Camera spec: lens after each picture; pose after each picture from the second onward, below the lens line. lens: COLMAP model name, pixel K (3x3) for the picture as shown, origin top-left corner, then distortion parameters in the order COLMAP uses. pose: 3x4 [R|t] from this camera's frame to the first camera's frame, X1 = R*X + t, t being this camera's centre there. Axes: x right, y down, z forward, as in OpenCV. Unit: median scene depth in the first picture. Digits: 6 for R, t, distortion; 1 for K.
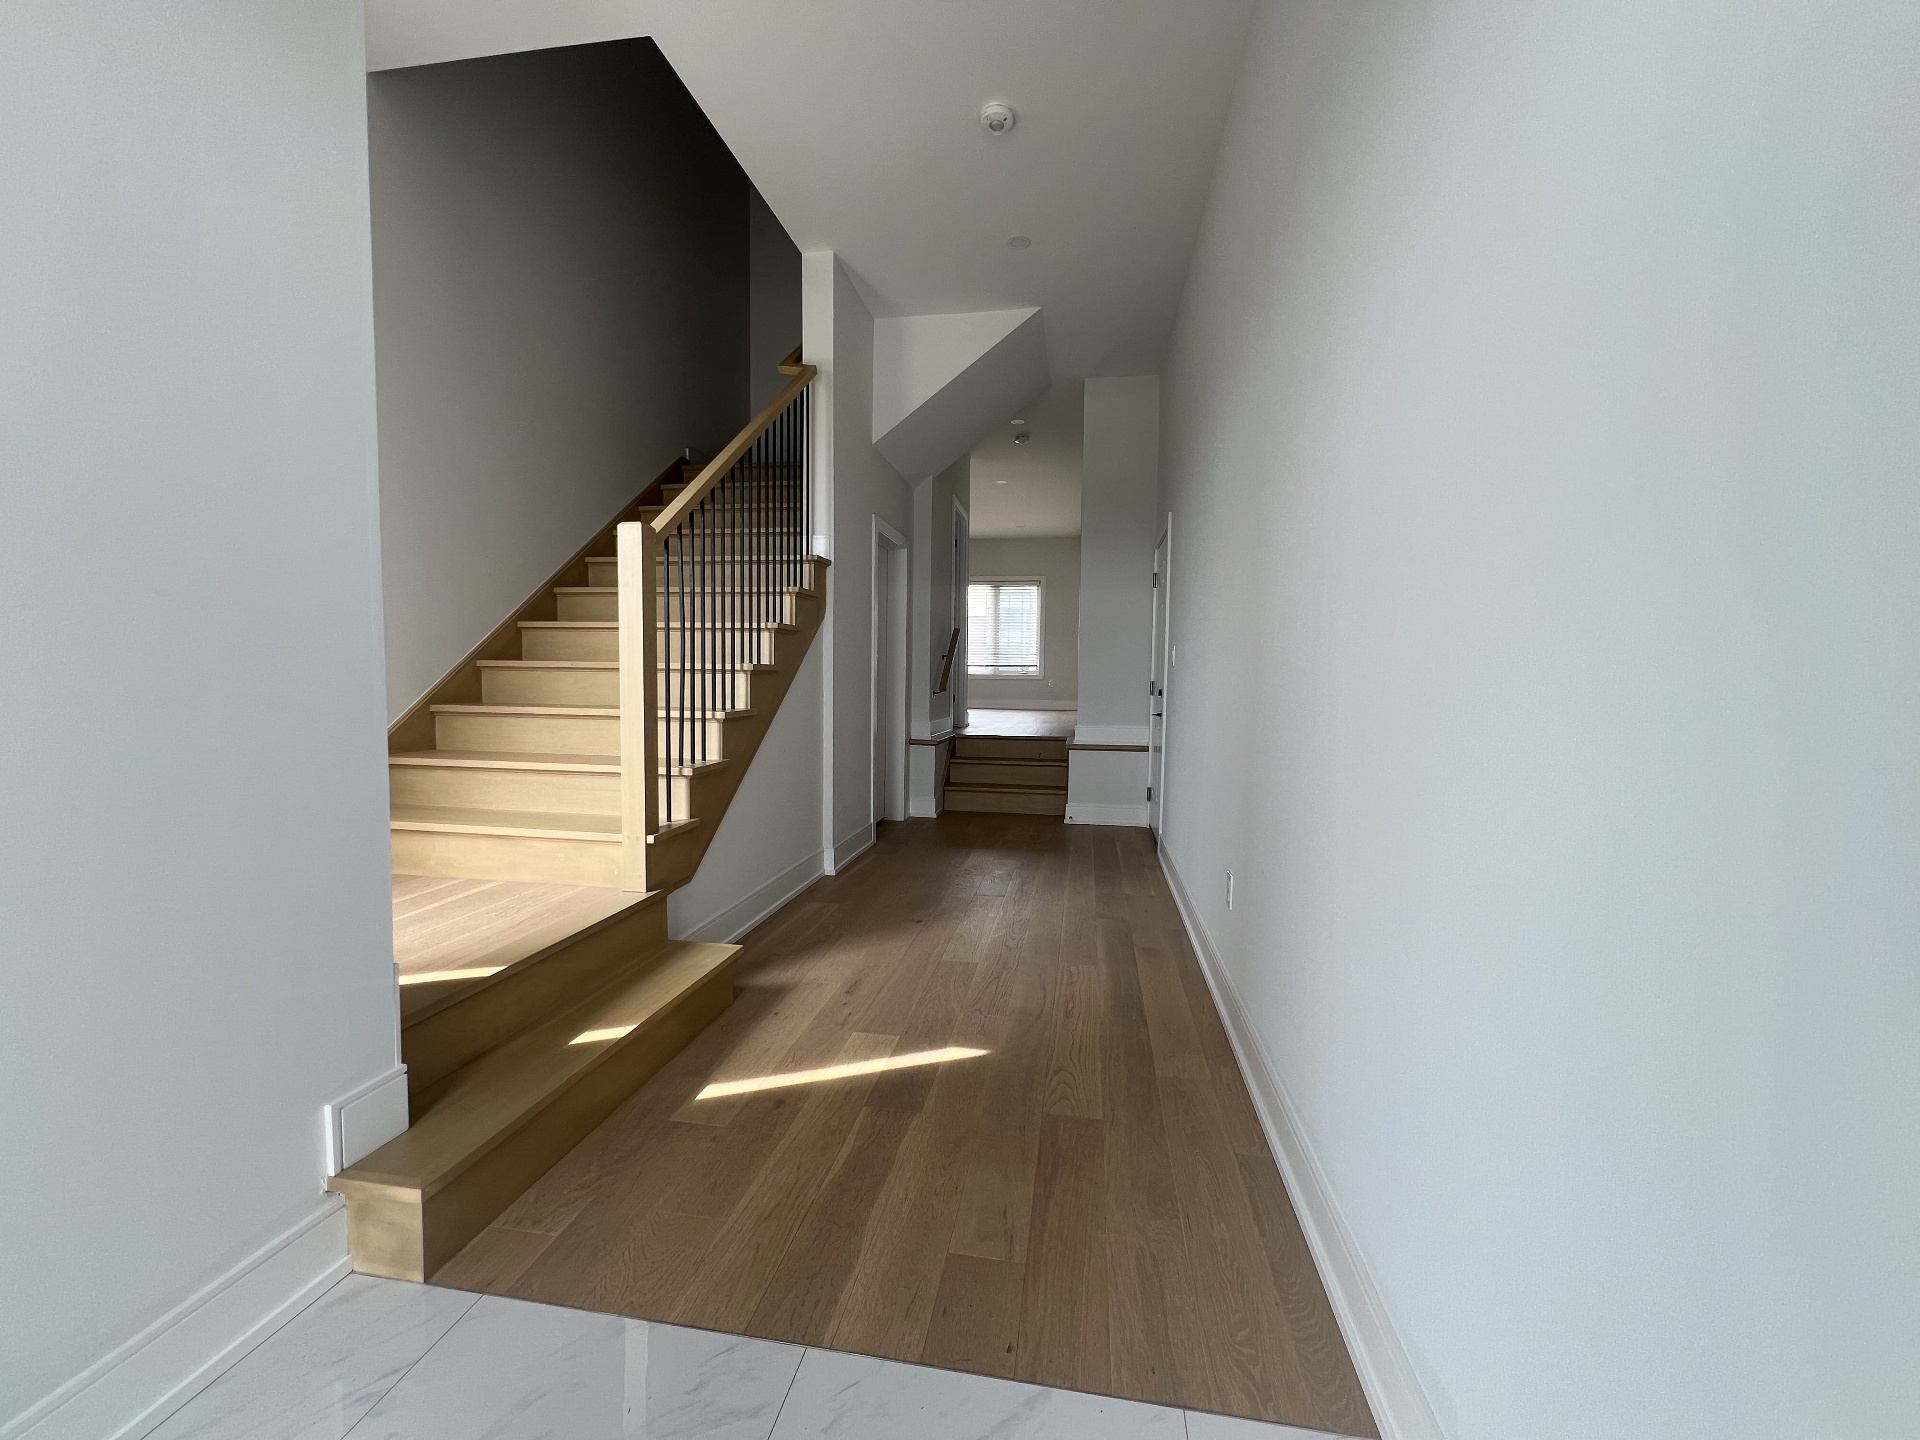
lens RADIAL K [[770.7, 0, 959.3], [0, 770.7, 722.3], [0, 0, 1]] dist [0.001809, 0.000675]
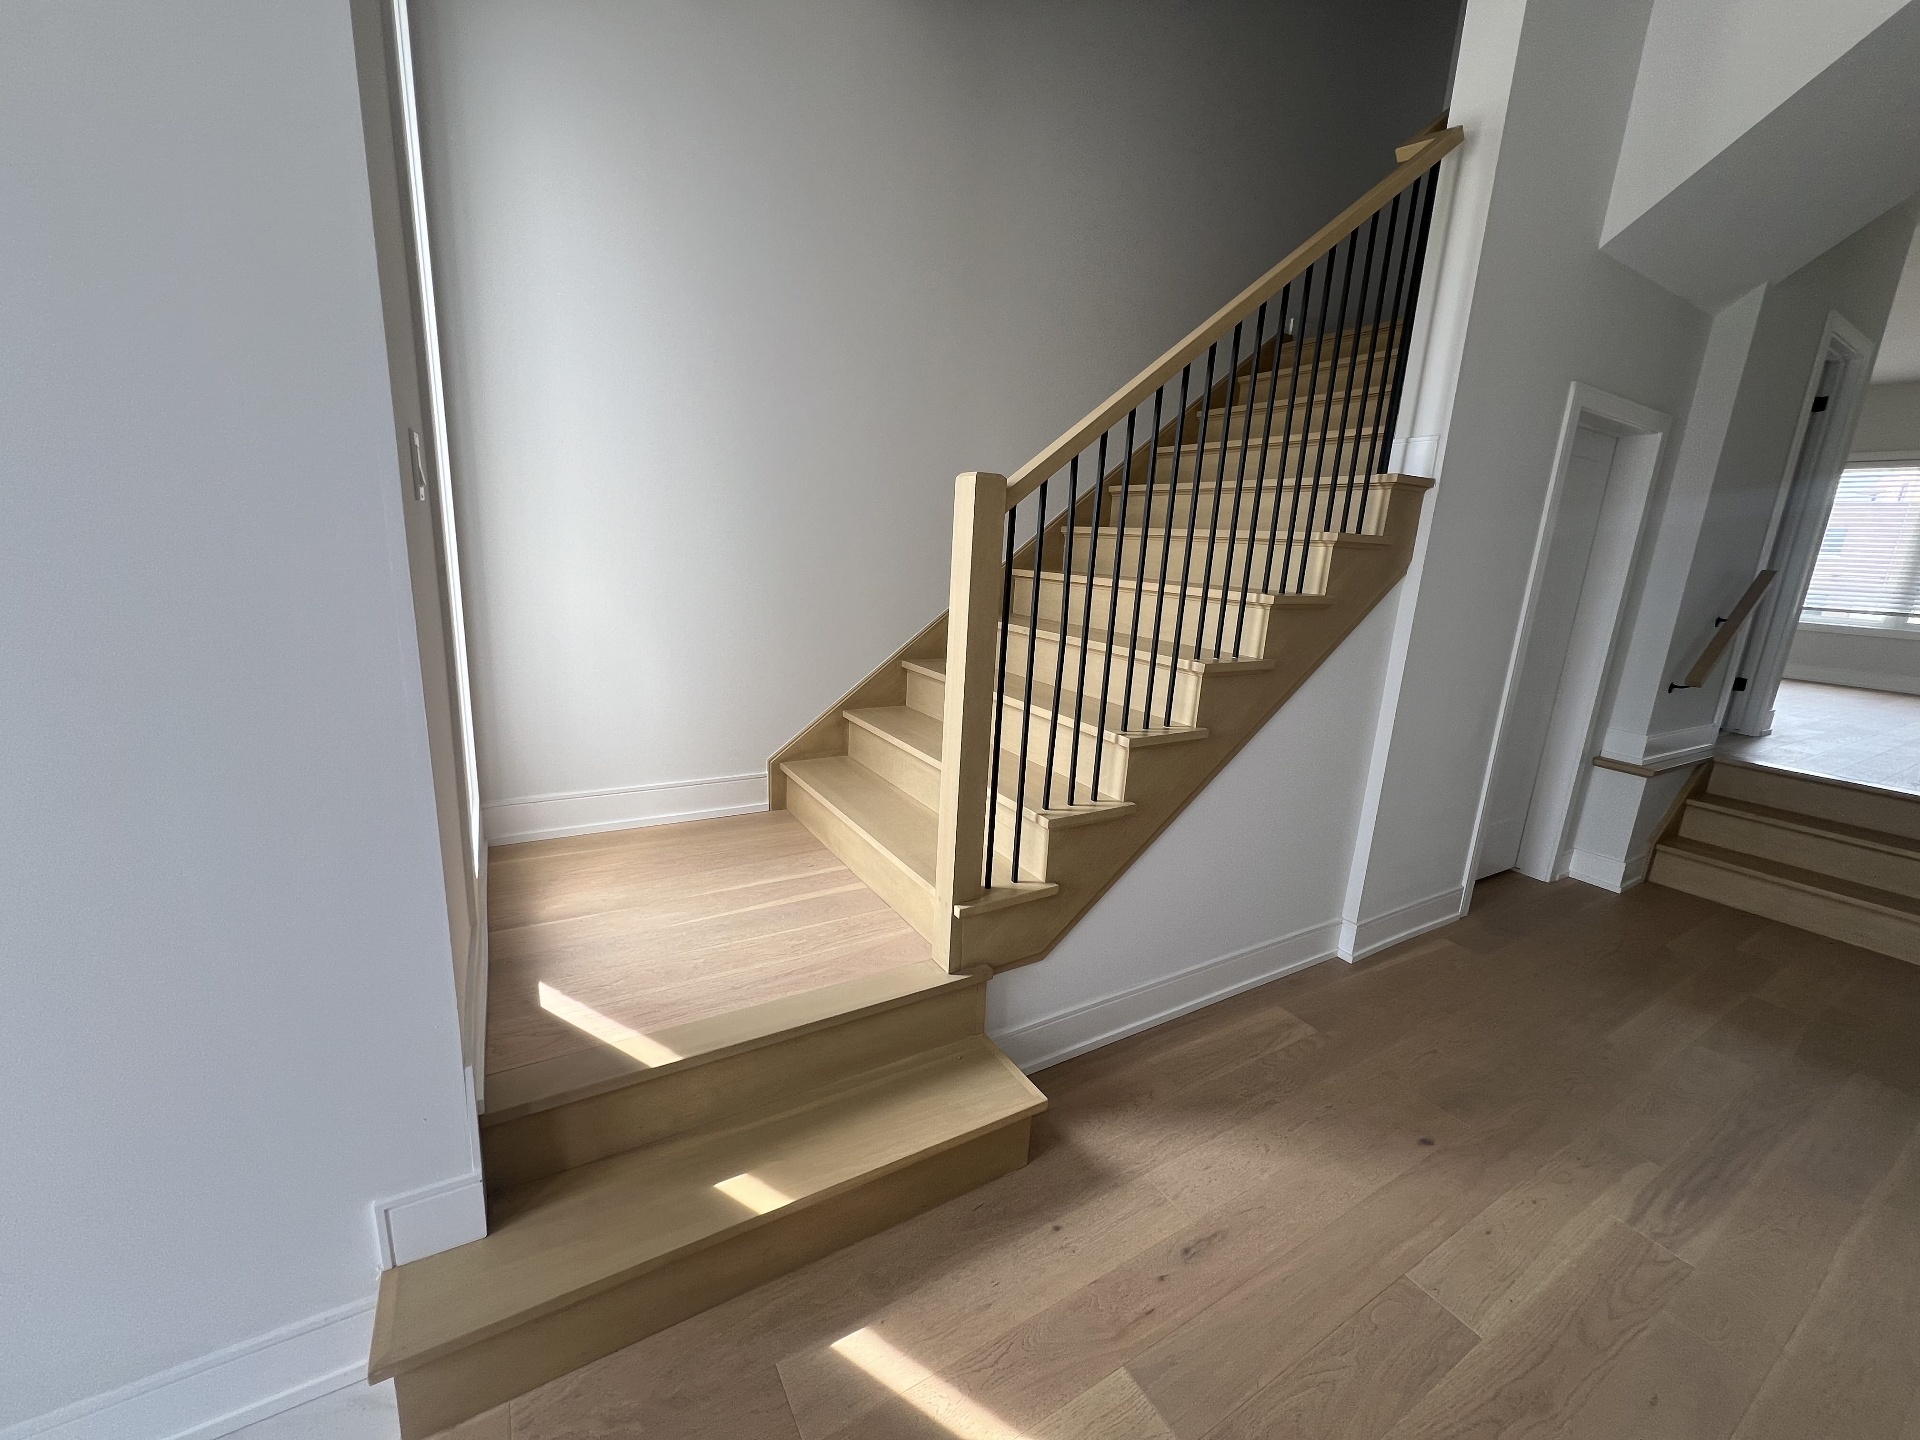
lens RADIAL K [[770.7, 0, 958.6], [0, 770.7, 716.6], [0, 0, 1]] dist [0.001809, 0.000675]
pose [[0.652359, 0.188248, -0.734160, 0.081000], [-0.089265, 0.981005, 0.172223, -0.116060], [0.752635, -0.046816, 0.656771, 0.372590]]
